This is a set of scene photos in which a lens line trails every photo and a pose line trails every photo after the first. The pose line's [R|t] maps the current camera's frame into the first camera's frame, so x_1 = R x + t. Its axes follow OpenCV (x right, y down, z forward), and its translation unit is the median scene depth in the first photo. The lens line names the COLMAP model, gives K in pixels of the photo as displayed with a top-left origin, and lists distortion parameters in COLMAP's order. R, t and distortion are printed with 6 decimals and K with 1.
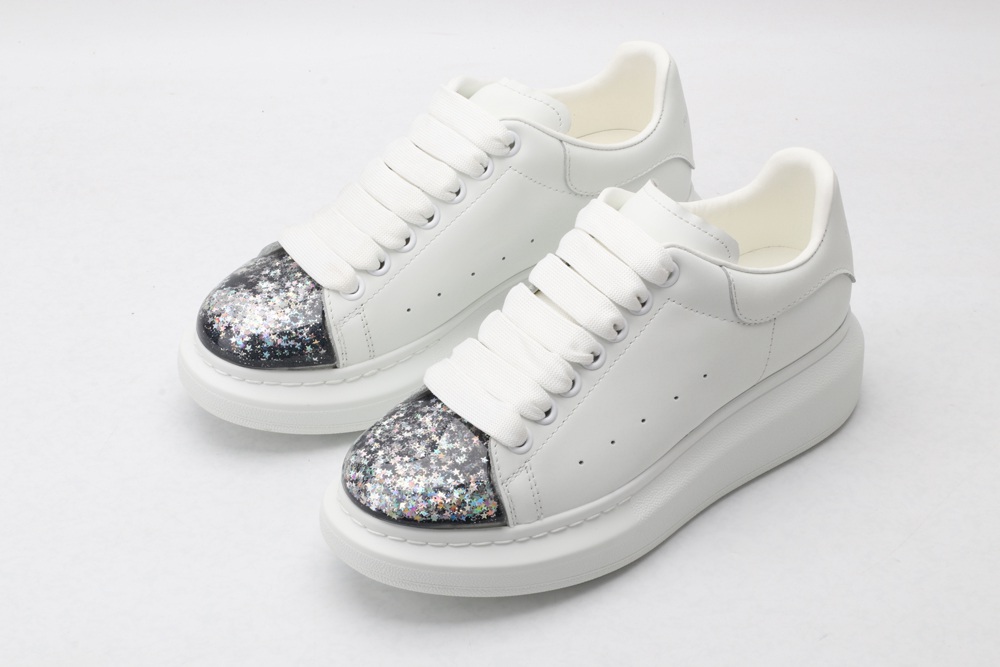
lens RADIAL K [[2453.9, 0, 500.2], [0, 2453.9, 334.2], [0, 0, 1]] dist [-0.201734, 0.000000]
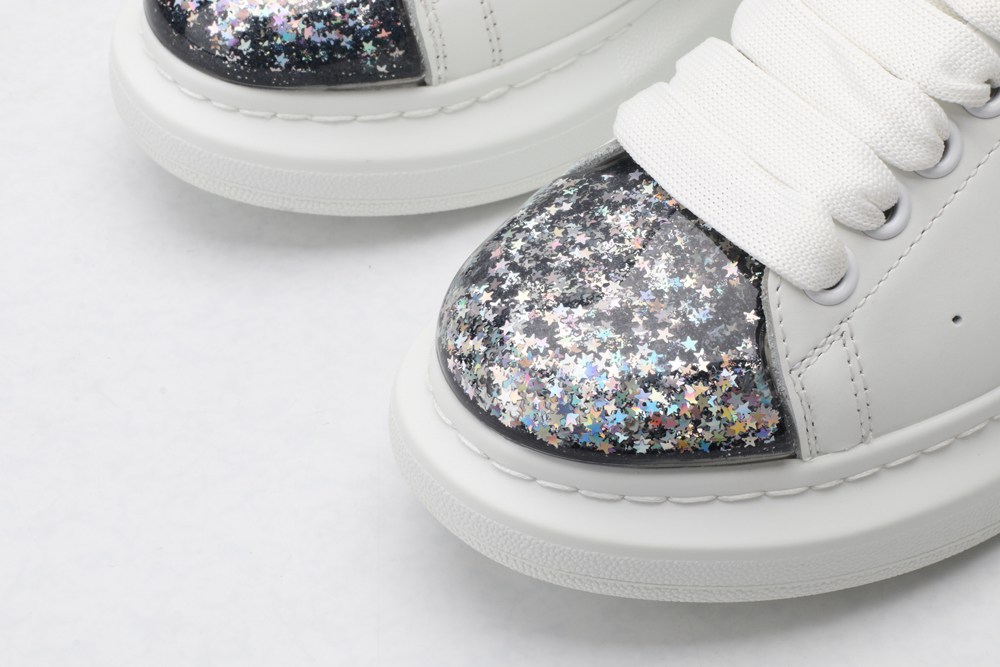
lens RADIAL K [[2453.9, 0, 499.4], [0, 2453.9, 332.2], [0, 0, 1]] dist [-0.201734, 0.000000]
pose [[0.999399, 0.011573, -0.032673, -0.037863], [-0.005825, 0.985284, 0.170828, -0.022963], [0.034169, -0.170535, 0.984759, 0.545712]]
